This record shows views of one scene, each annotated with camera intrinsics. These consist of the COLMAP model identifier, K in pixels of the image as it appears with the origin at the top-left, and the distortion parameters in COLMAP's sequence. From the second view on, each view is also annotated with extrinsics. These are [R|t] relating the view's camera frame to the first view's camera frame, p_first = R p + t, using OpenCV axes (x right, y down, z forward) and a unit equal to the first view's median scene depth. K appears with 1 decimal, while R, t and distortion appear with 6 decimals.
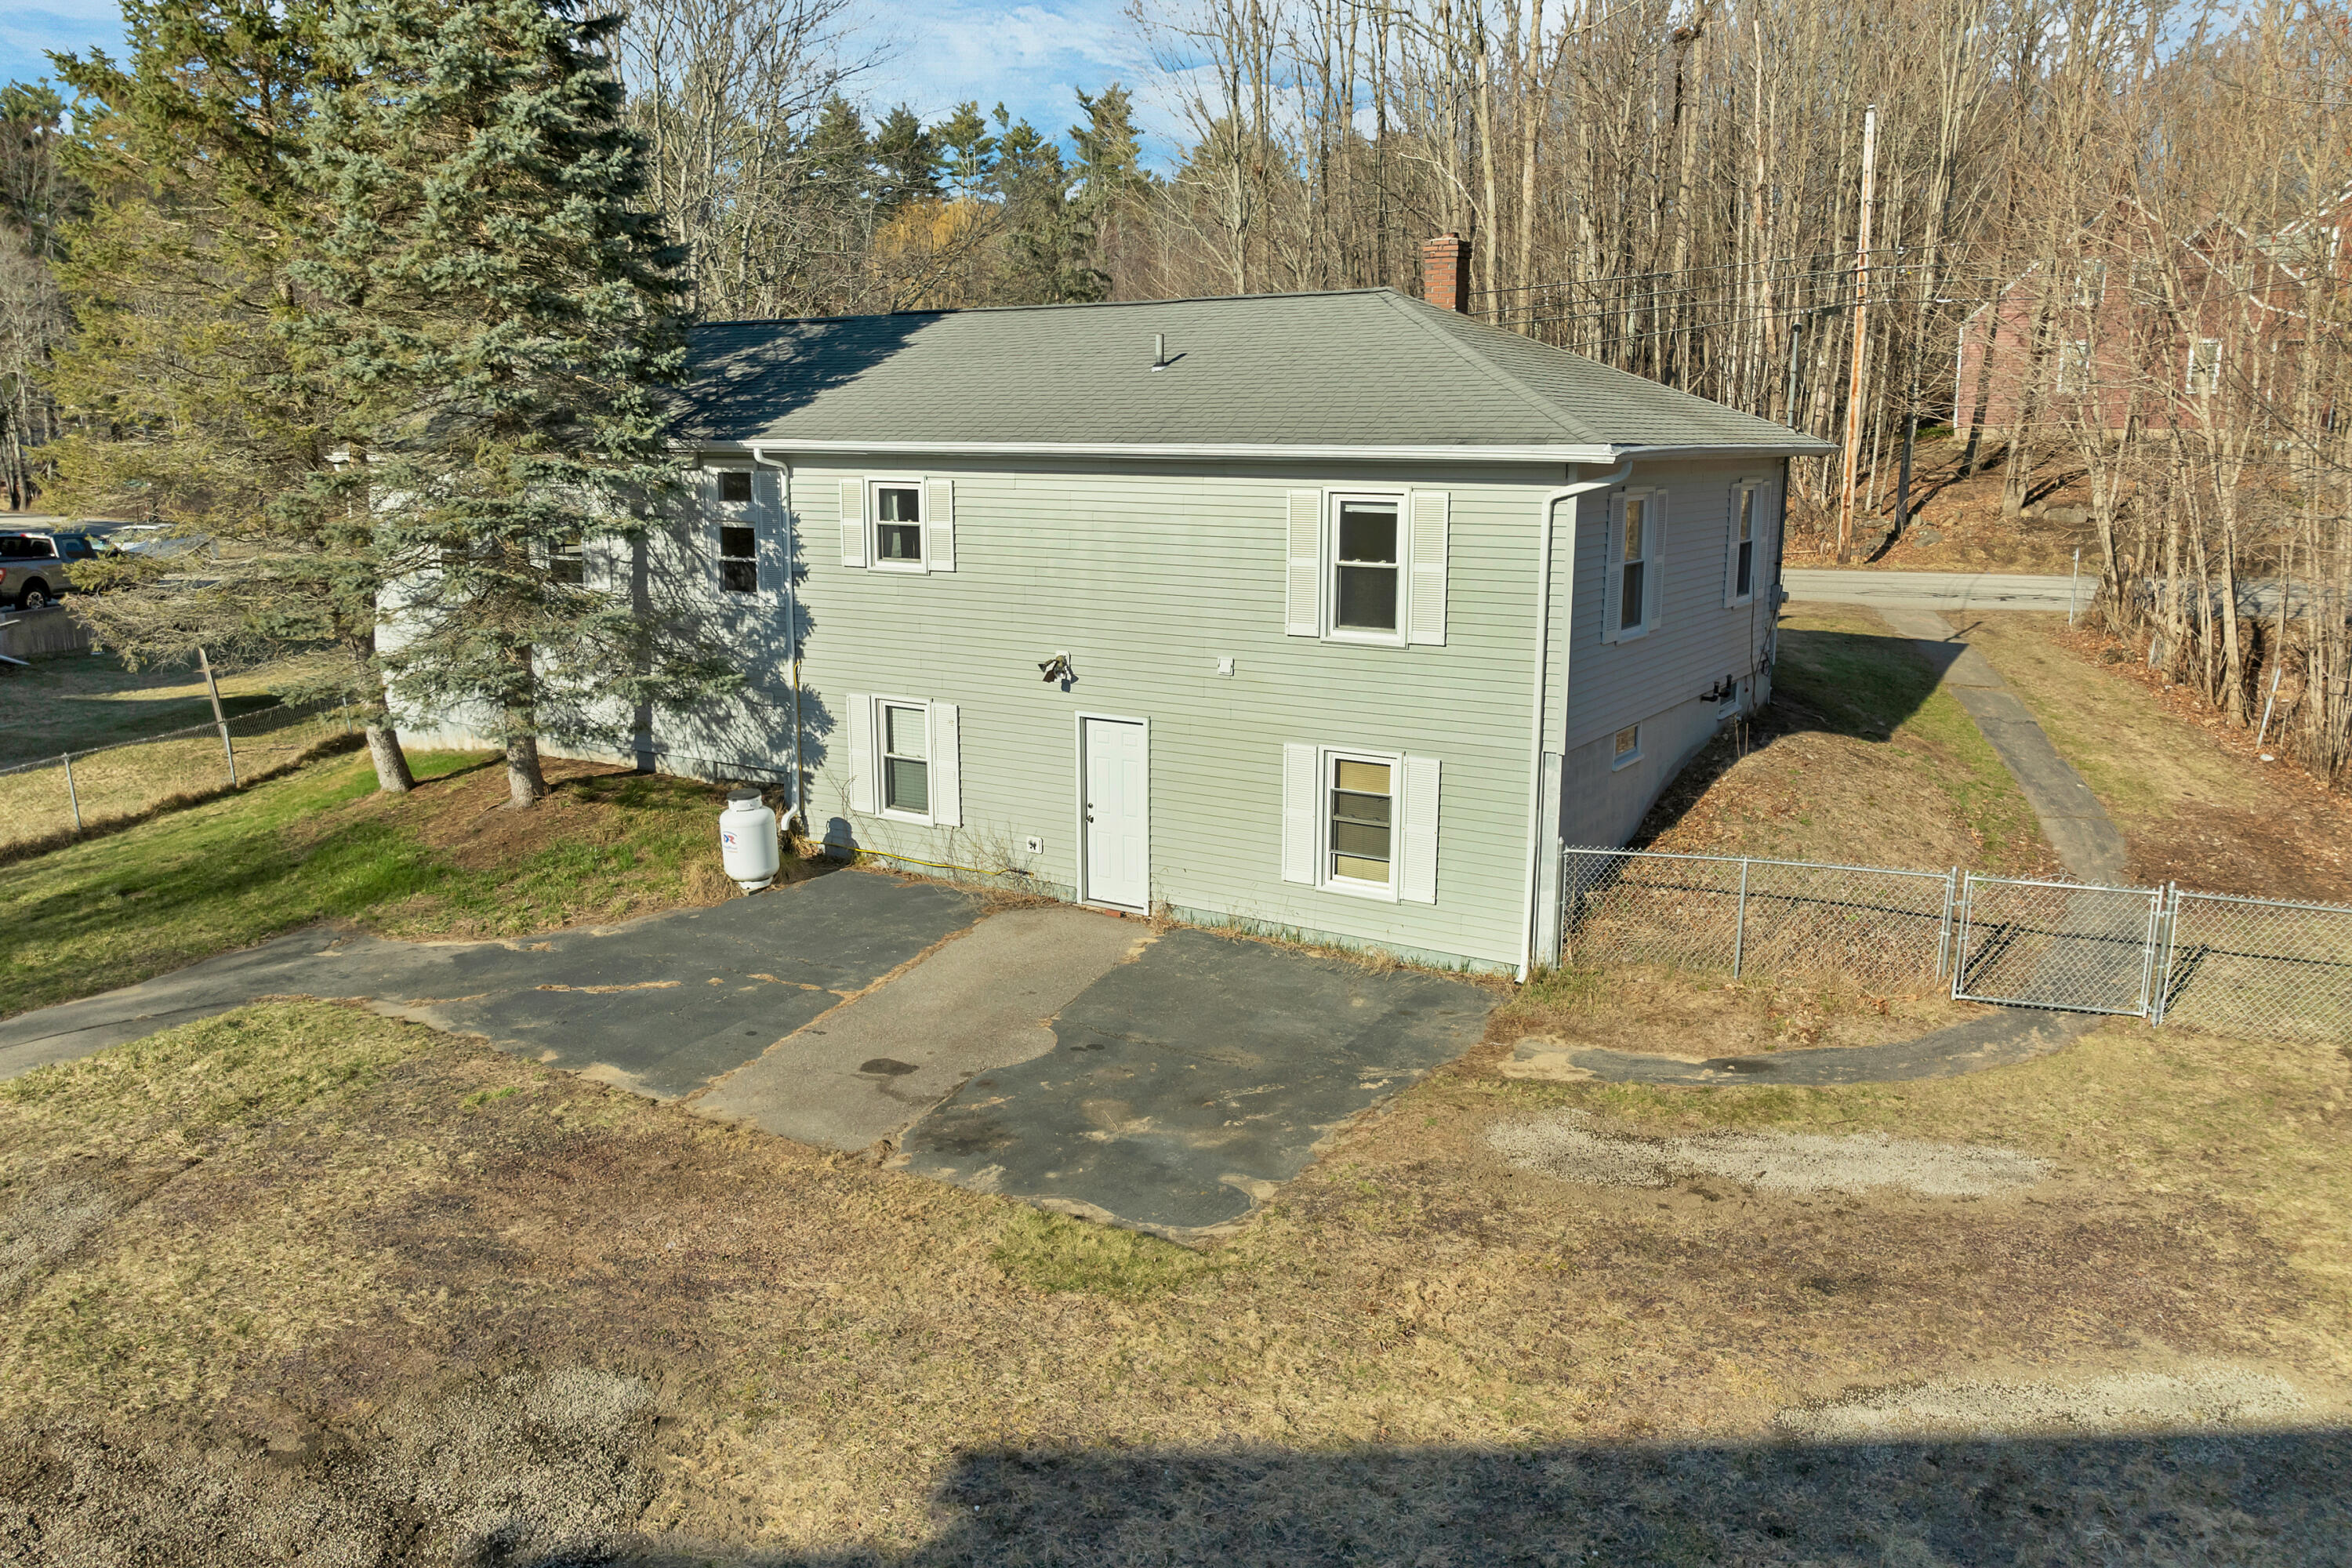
lens RADIAL K [[1730.0, 0, 1176.0], [0, 1730.0, 784.0], [0, 0, 1]] dist [-0.037486, 0.001159]
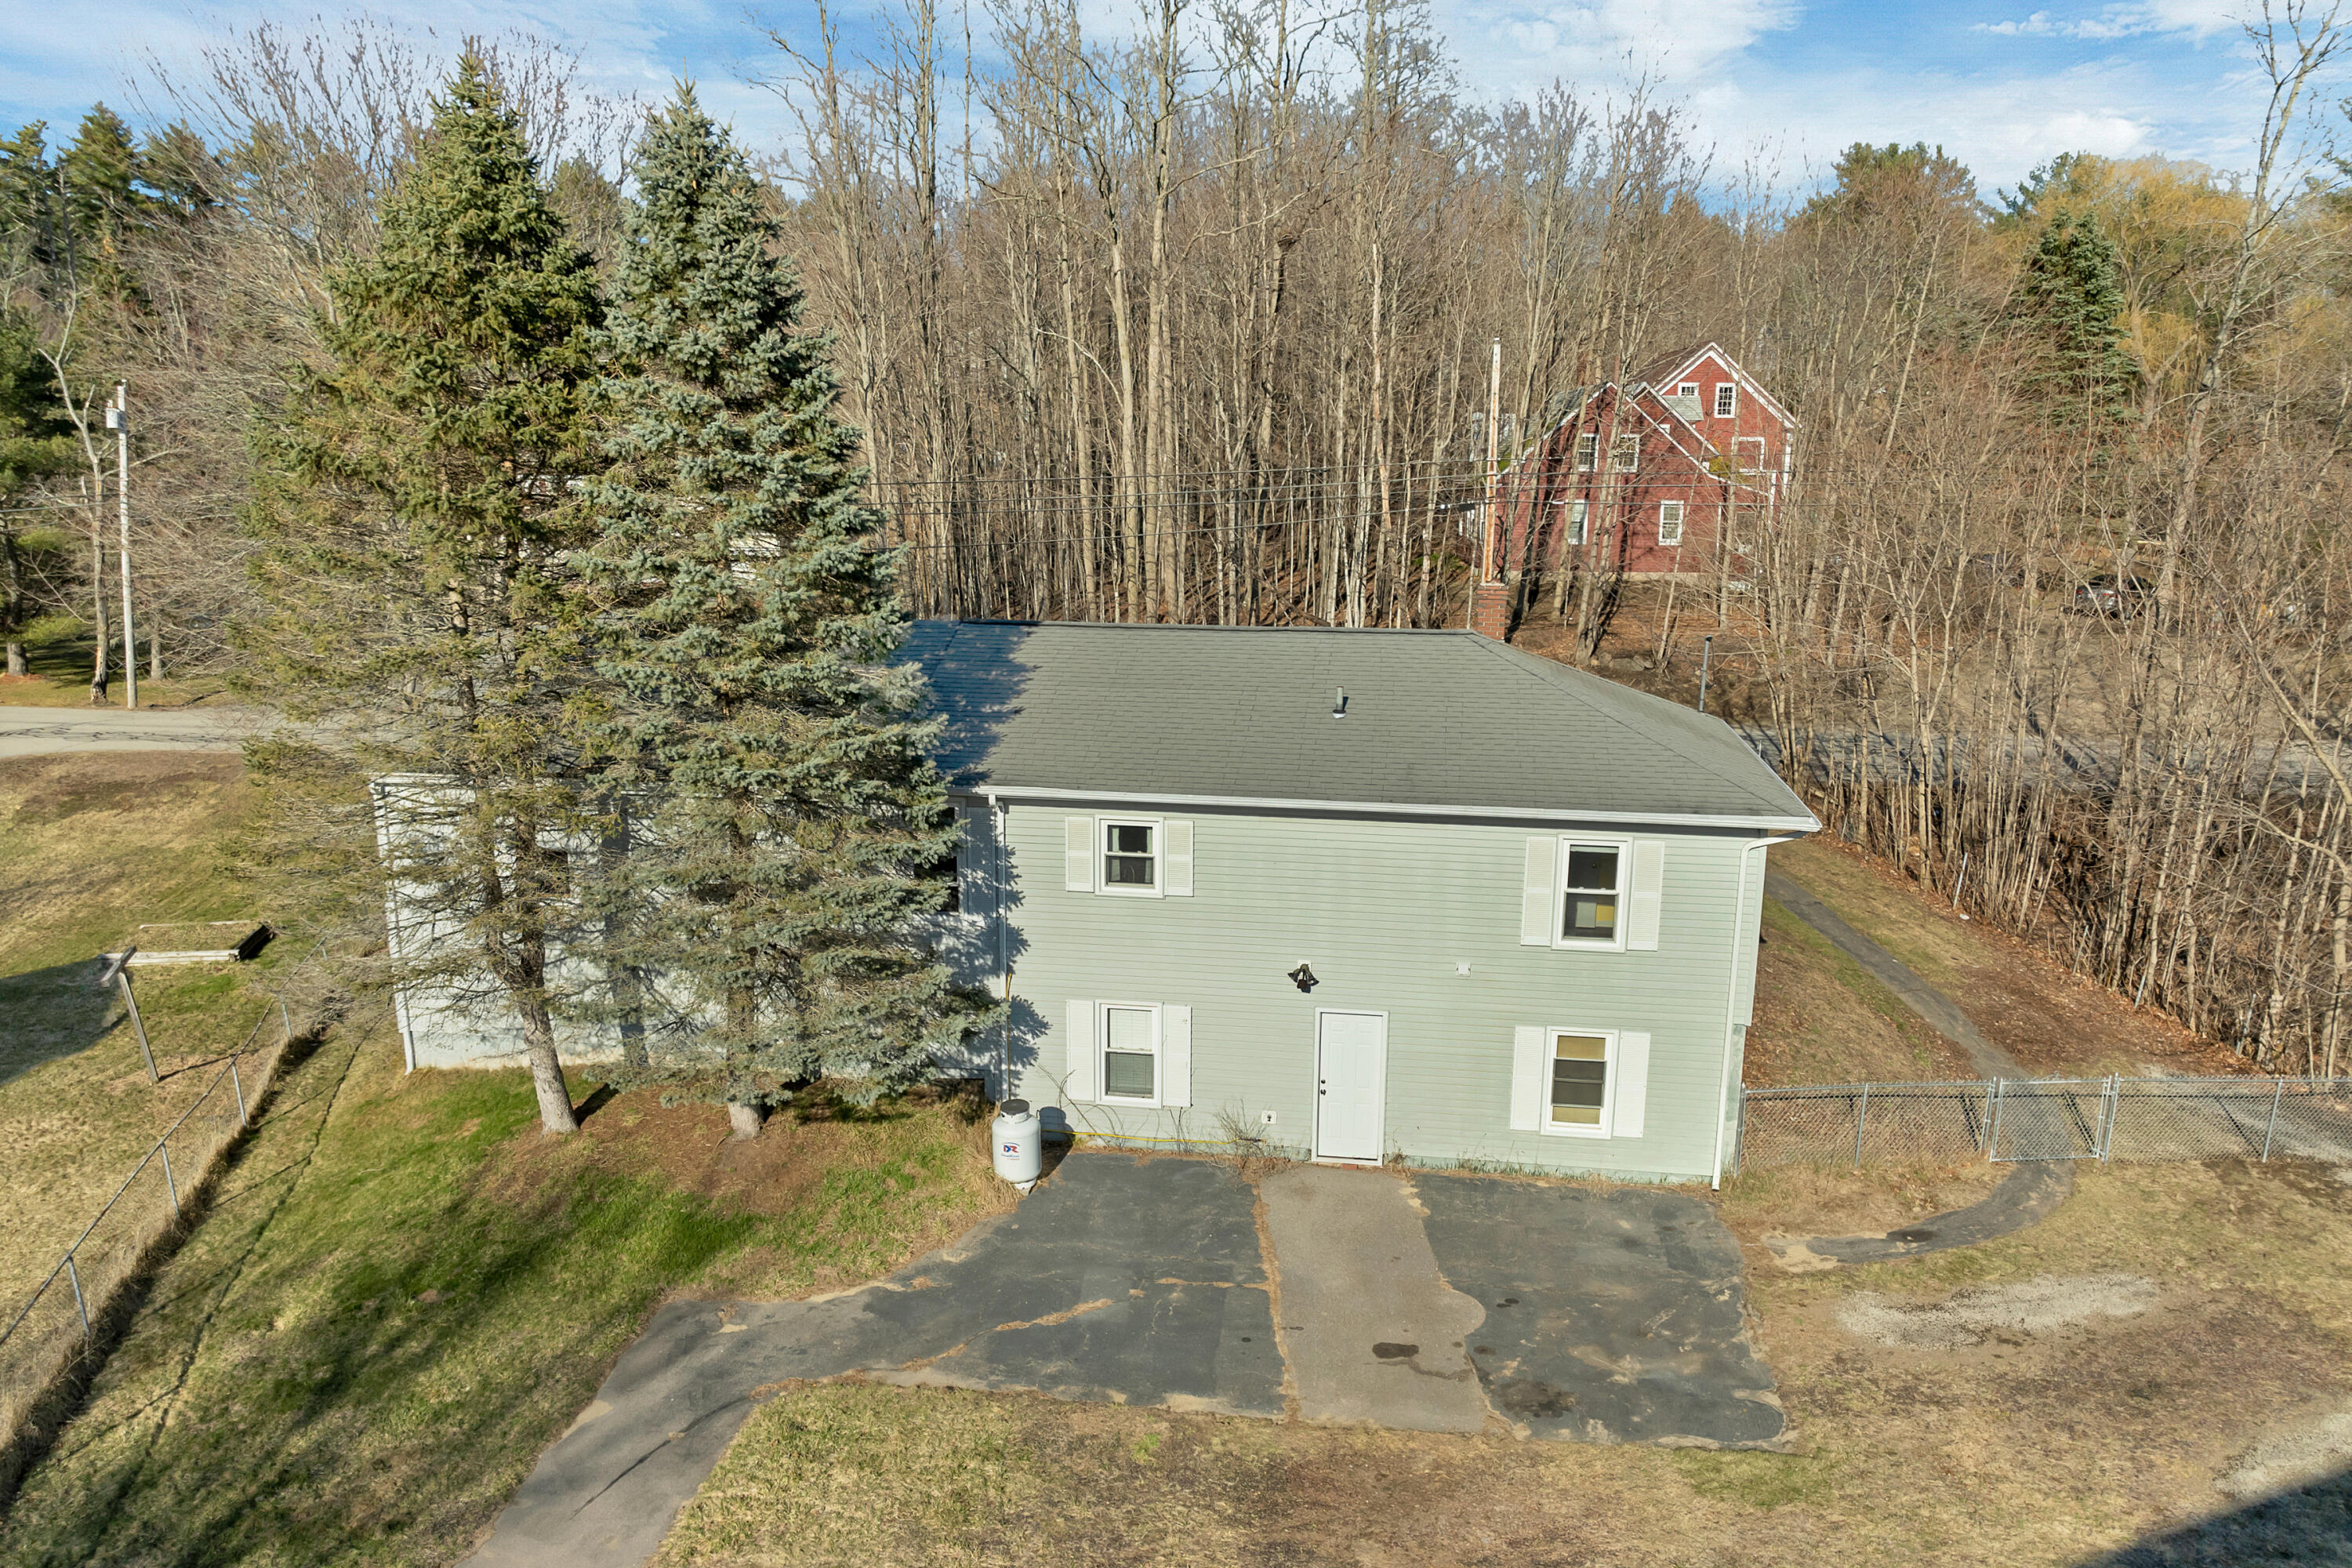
lens RADIAL K [[1699.4, 0, 1159.6], [0, 1699.4, 968.6], [0, 0, 1]] dist [-0.040050, -0.003897]
pose [[0.916915, -0.113560, 0.382584, -0.655880], [0.076775, 0.990947, 0.110134, -0.225473], [-0.391627, -0.071611, 0.917333, -0.047125]]
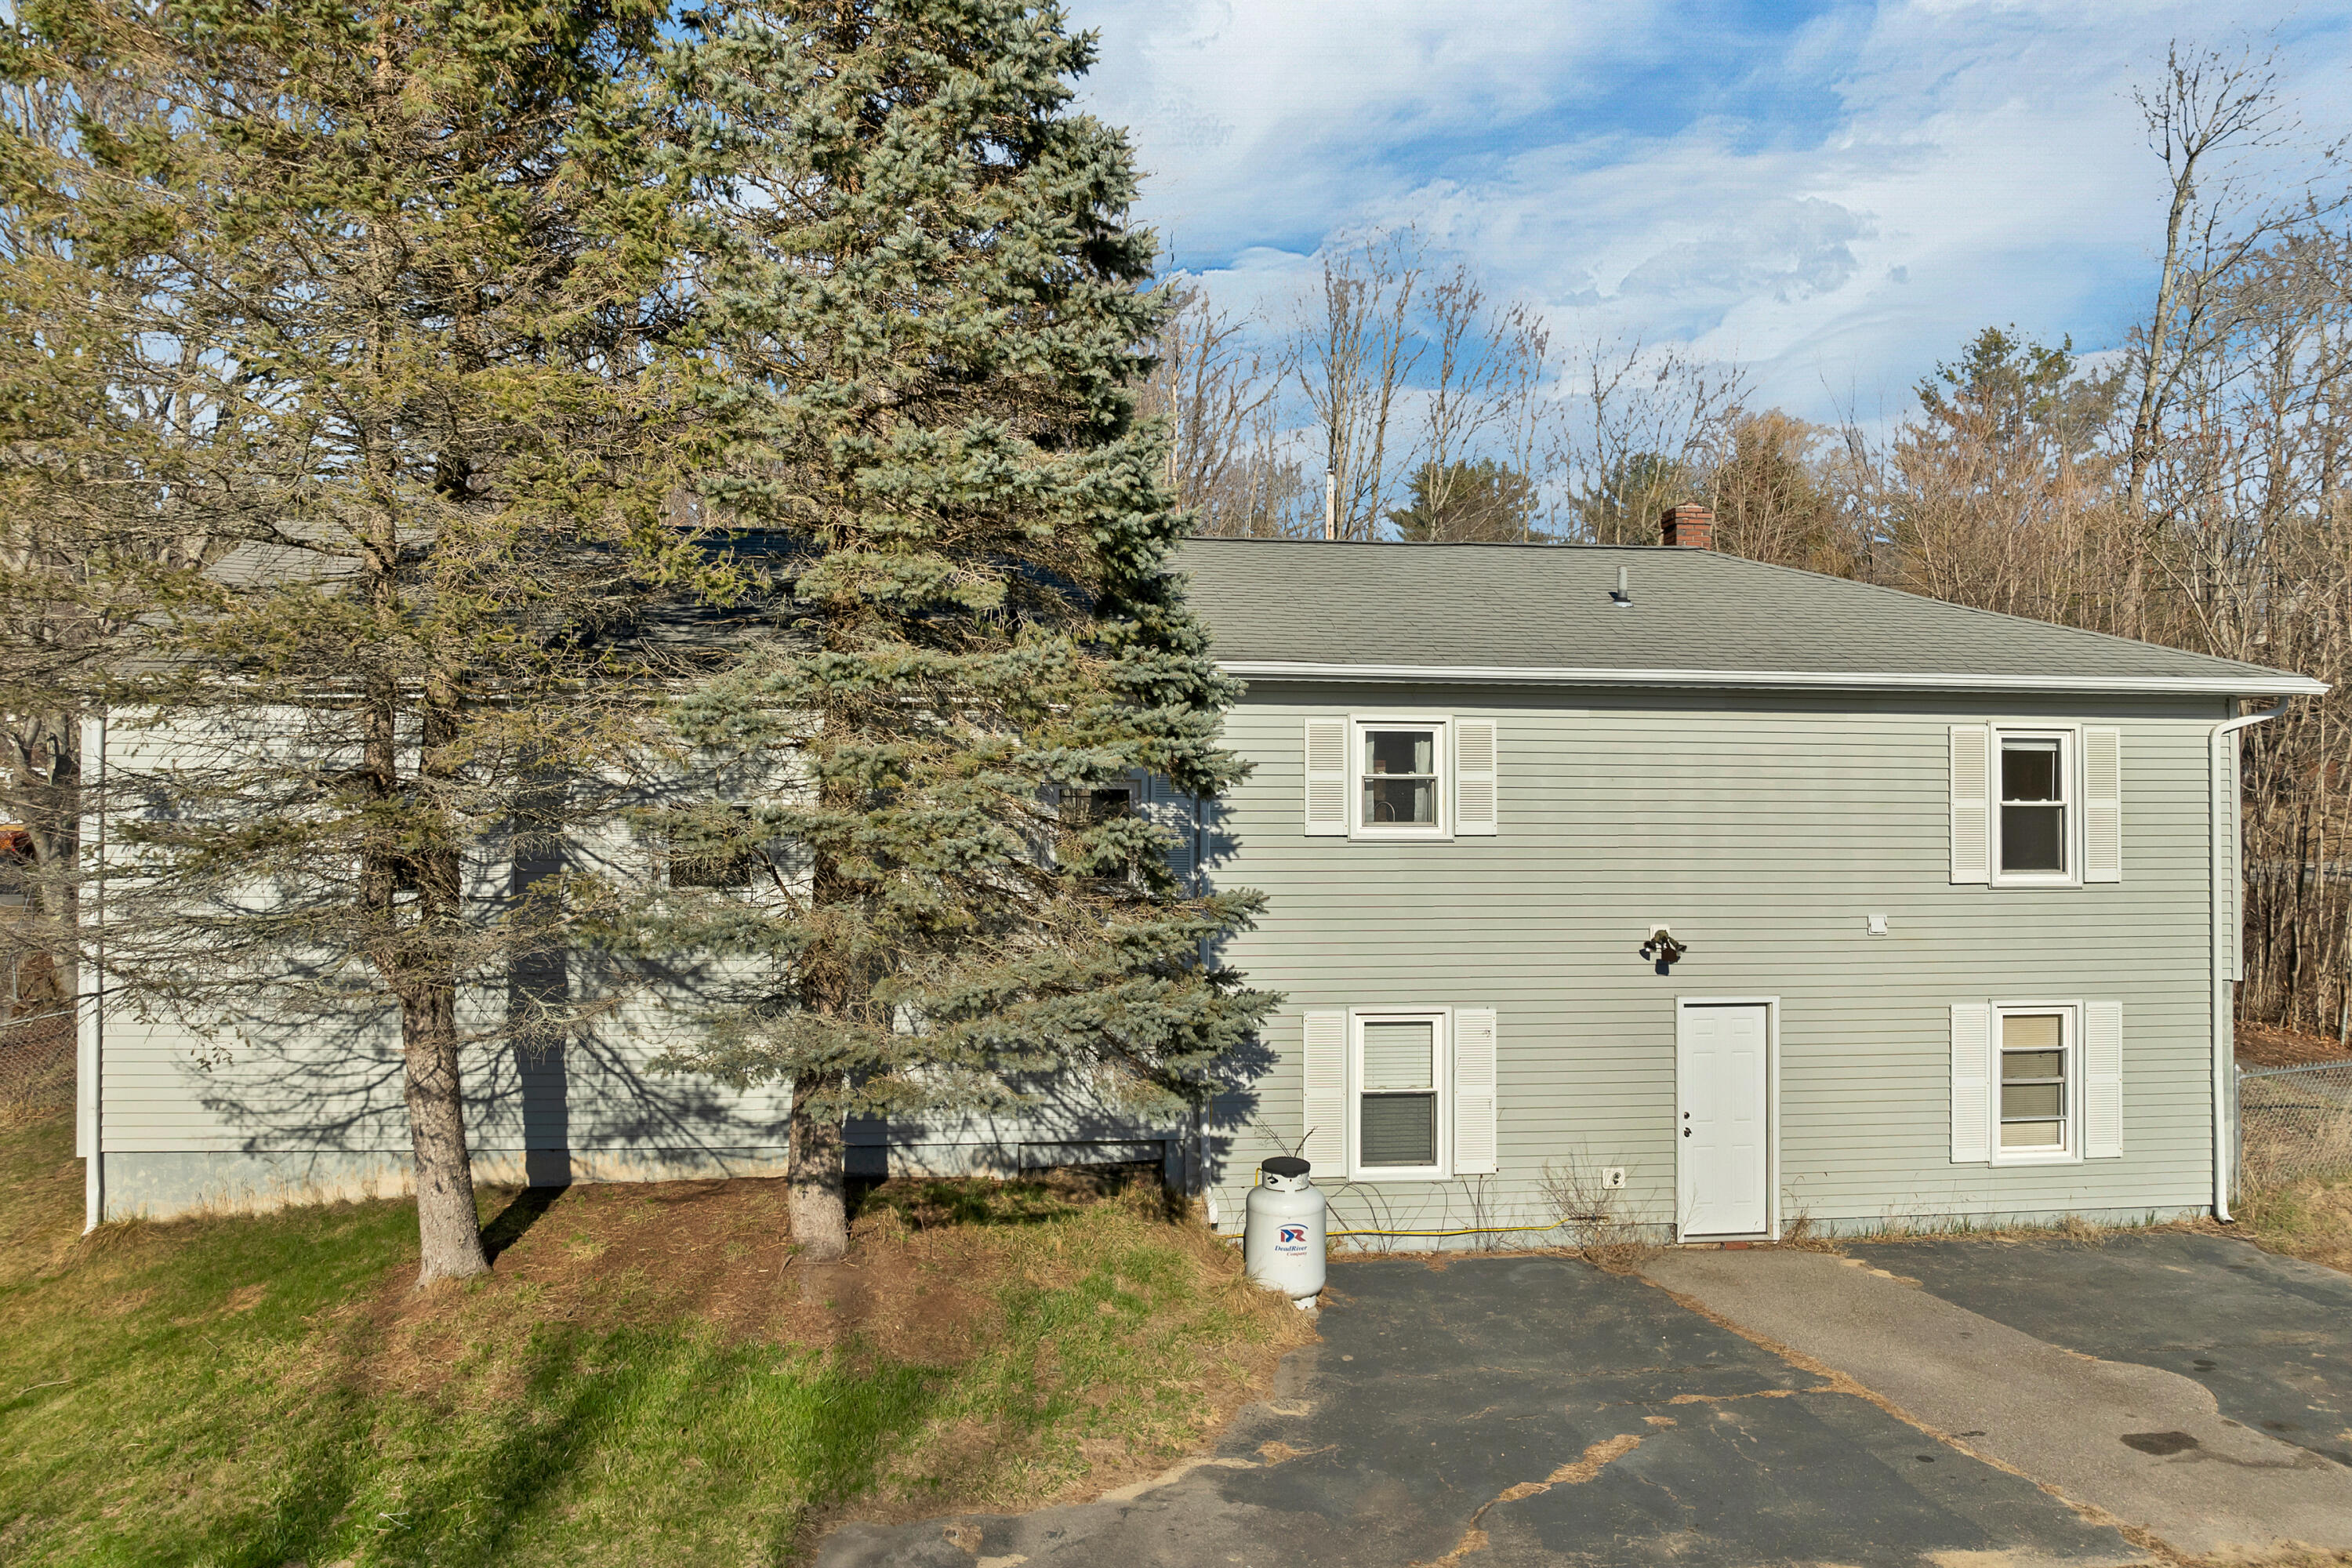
lens RADIAL K [[1730.0, 0, 1176.0], [0, 1730.0, 784.0], [0, 0, 1]] dist [-0.037486, 0.001159]
pose [[0.772453, 0.008597, 0.635014, -0.816251], [0.124948, 0.978307, -0.165235, -0.038961], [-0.622659, 0.206980, 0.754622, 0.555253]]
